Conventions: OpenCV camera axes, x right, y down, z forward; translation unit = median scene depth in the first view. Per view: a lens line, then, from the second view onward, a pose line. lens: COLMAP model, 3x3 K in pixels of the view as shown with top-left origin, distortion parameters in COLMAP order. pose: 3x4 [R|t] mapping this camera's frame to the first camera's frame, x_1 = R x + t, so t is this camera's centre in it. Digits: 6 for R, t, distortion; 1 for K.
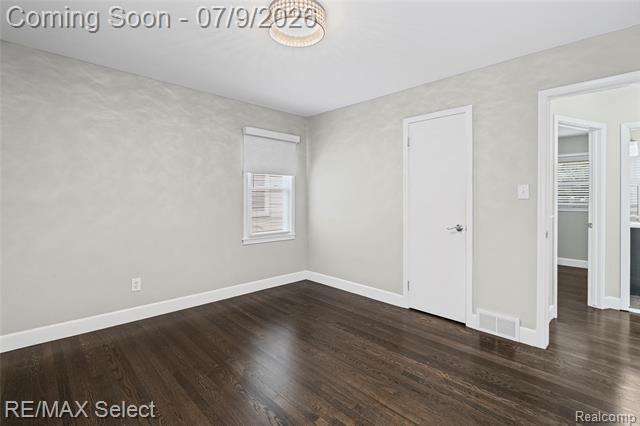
lens RADIAL K [[301.8, 0, 324.7], [0, 301.8, 201.1], [0, 0, 1]] dist [-0.002465, 0.000229]
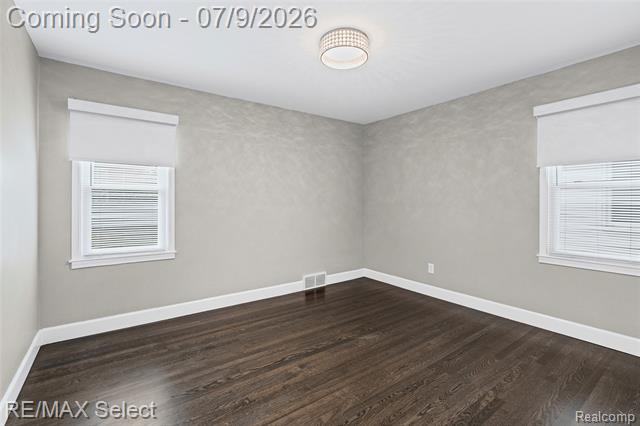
lens RADIAL K [[301.8, 0, 324.7], [0, 301.8, 201.1], [0, 0, 1]] dist [-0.002465, 0.000229]
pose [[-0.141954, -0.006017, -0.989855, 0.739904], [-0.015439, 0.999873, -0.003864, 0.002545], [0.989753, 0.014734, -0.142029, 0.753980]]
